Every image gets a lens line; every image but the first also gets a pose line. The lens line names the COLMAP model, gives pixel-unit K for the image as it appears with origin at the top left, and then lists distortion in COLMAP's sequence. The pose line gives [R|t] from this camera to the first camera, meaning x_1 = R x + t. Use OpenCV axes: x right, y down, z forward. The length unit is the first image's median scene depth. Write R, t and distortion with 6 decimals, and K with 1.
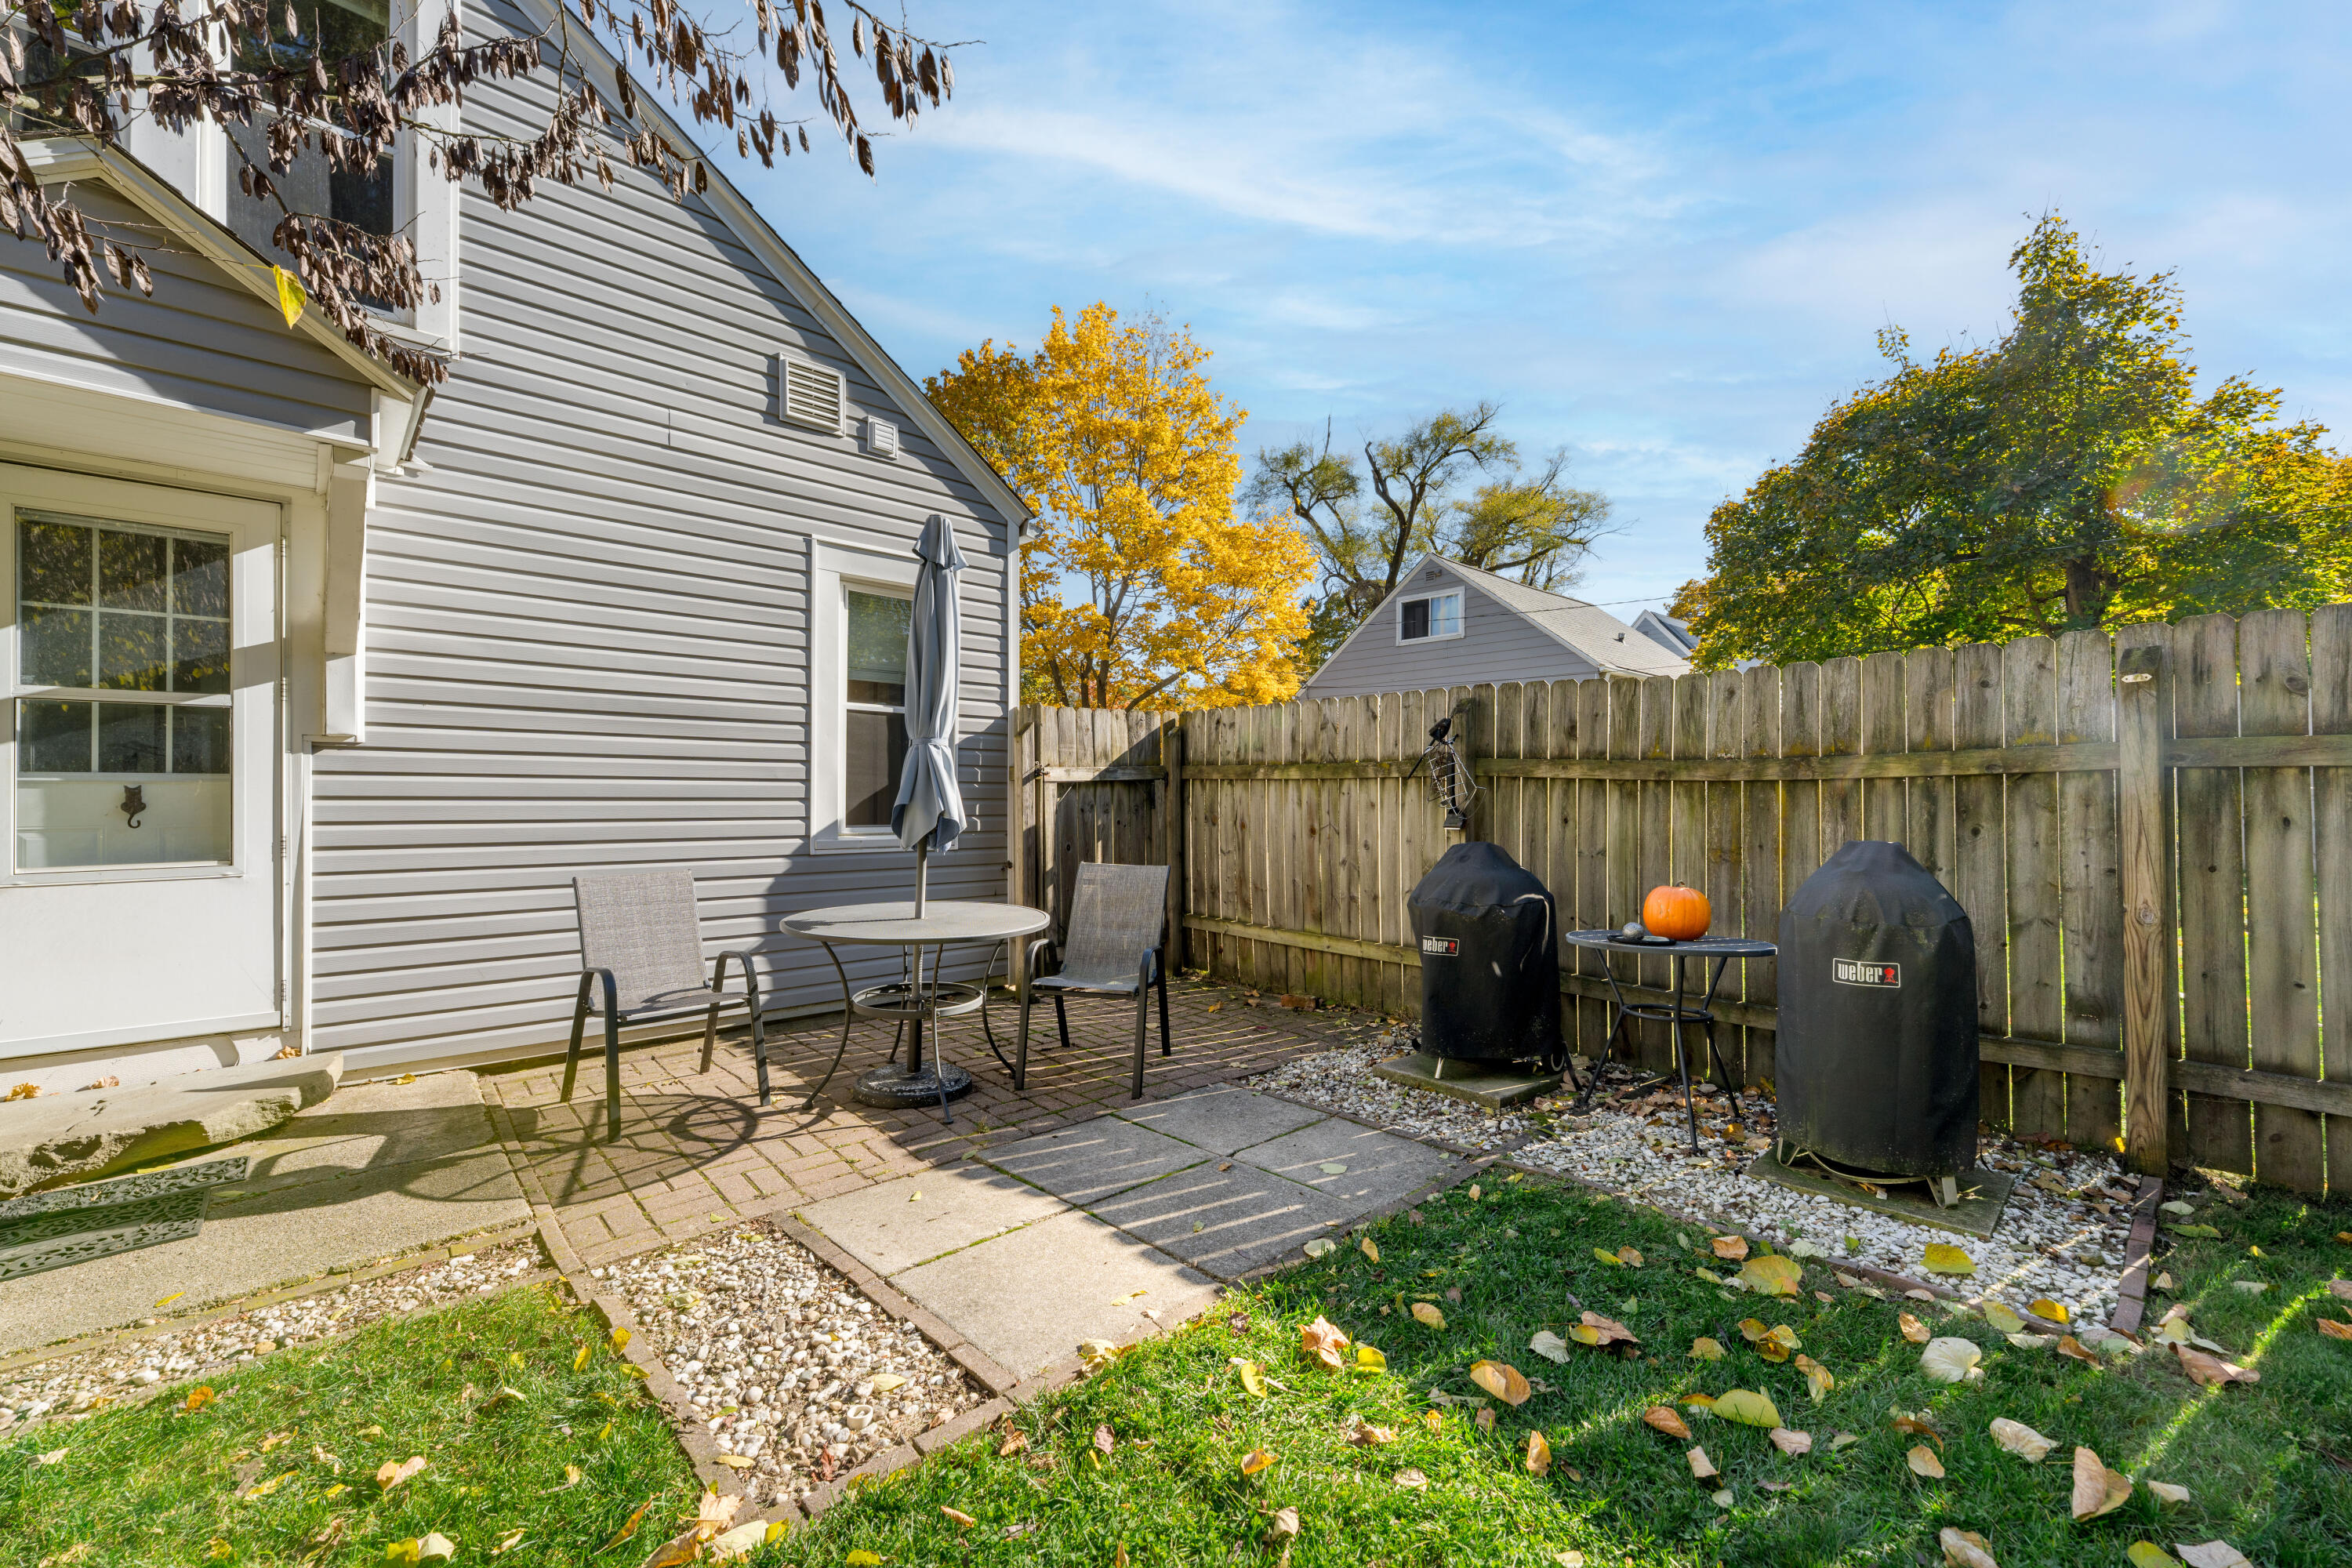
lens RADIAL K [[944.3, 0, 1178.9], [0, 944.3, 791.1], [0, 0, 1]] dist [-0.000702, -0.000056]
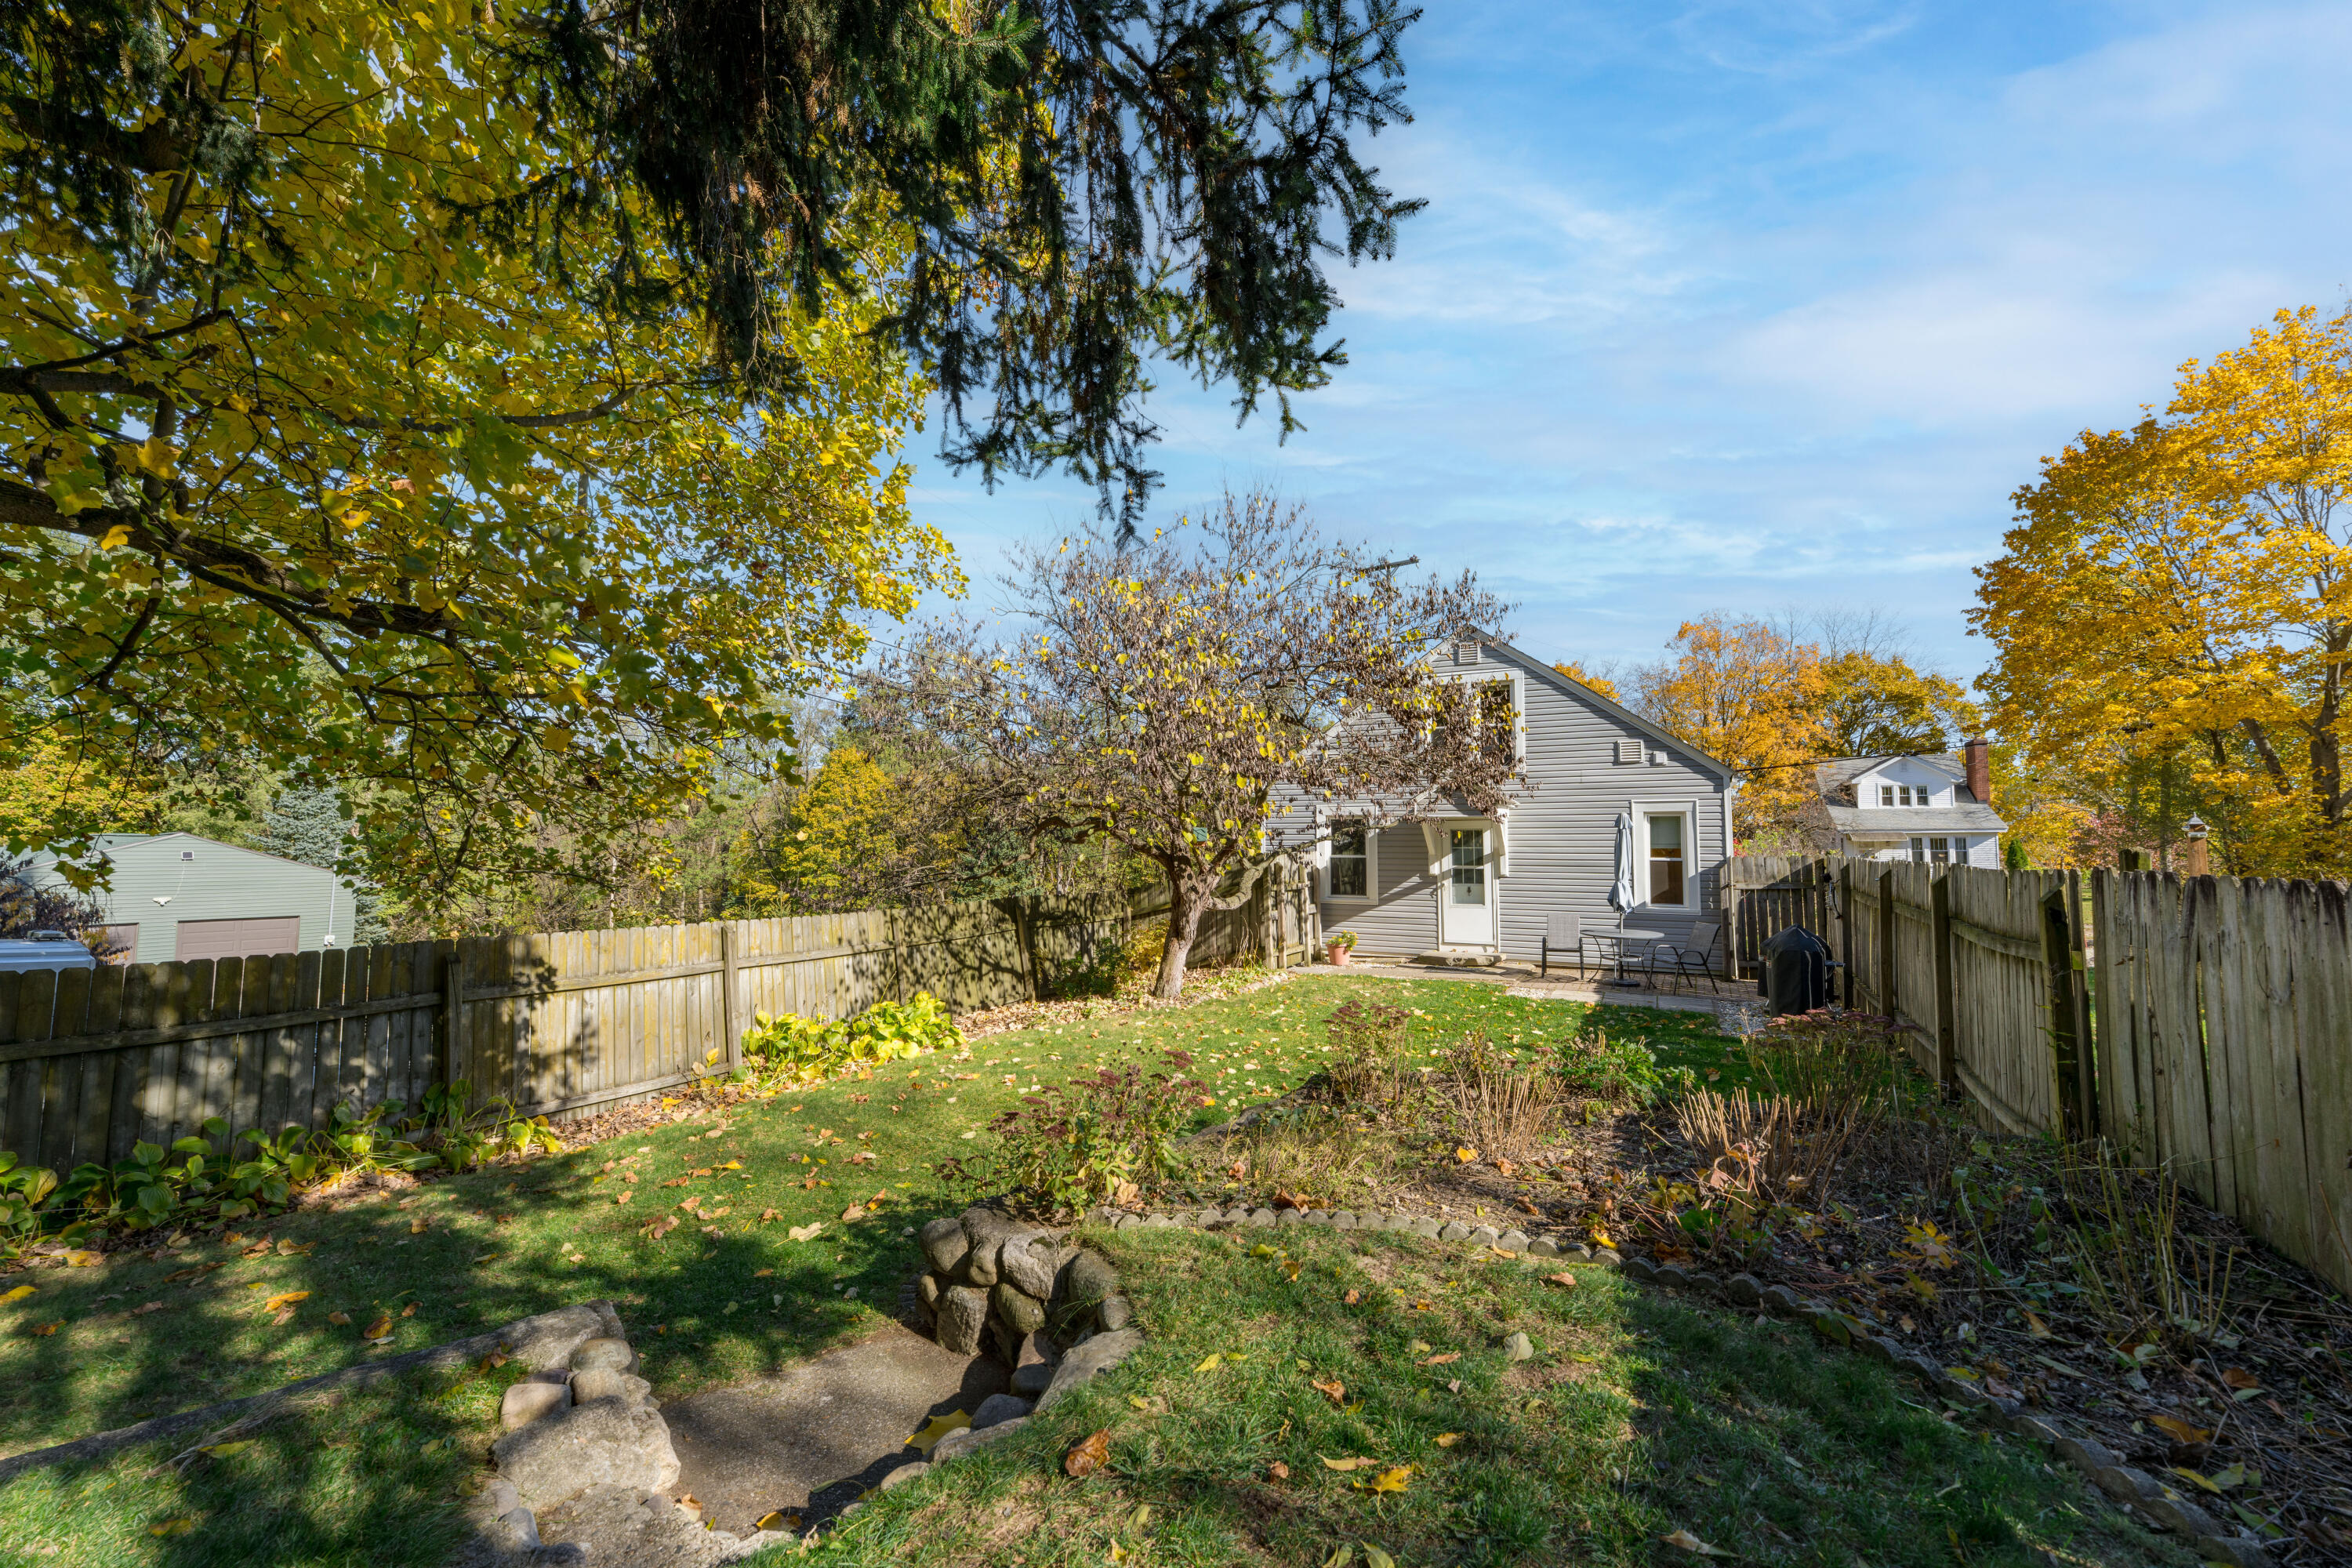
lens RADIAL K [[950.7, 0, 1173.5], [0, 950.7, 791.2], [0, 0, 1]] dist [0.000315, -0.000106]
pose [[0.335249, -0.055087, -0.940518, 1.897522], [0.006256, 0.998397, -0.056247, -0.149177], [0.942109, 0.012973, 0.335056, -1.298493]]
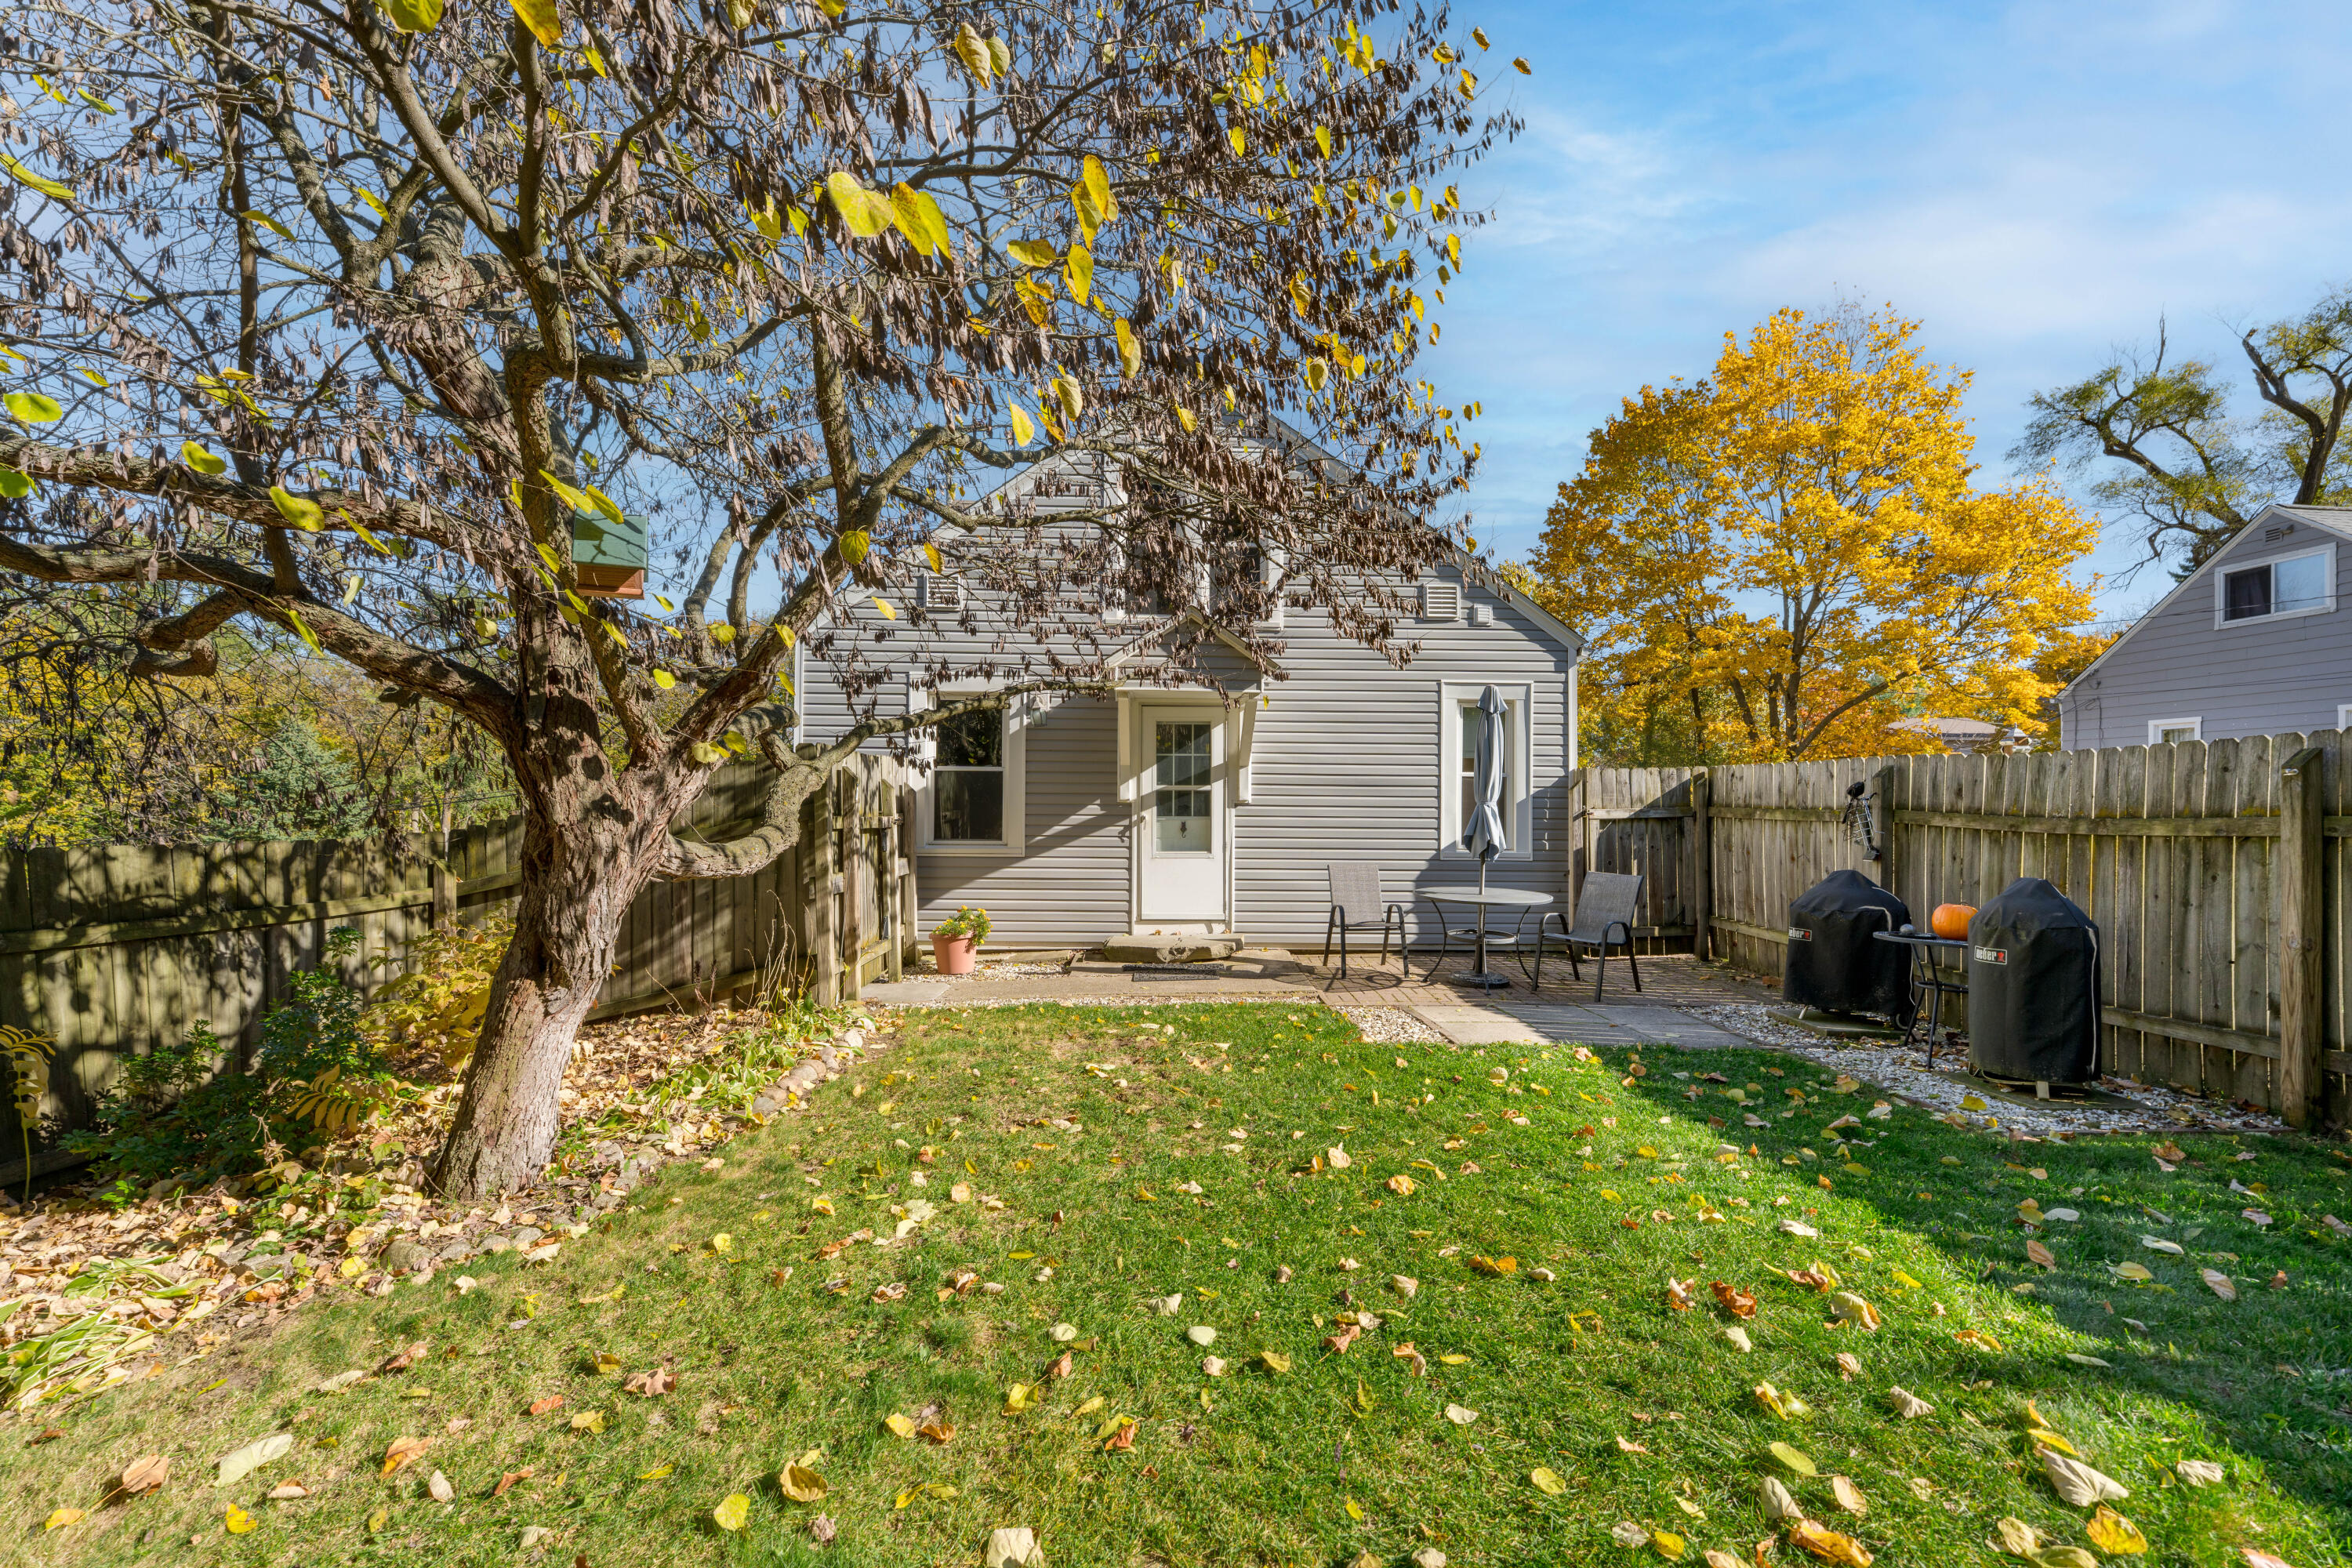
lens RADIAL K [[950.7, 0, 1173.5], [0, 950.7, 791.2], [0, 0, 1]] dist [0.000315, -0.000106]
pose [[0.752434, -0.004441, -0.658652, 0.421422], [-0.001867, 0.999959, -0.008875, -0.045993], [0.658665, 0.007907, 0.752395, -0.695941]]
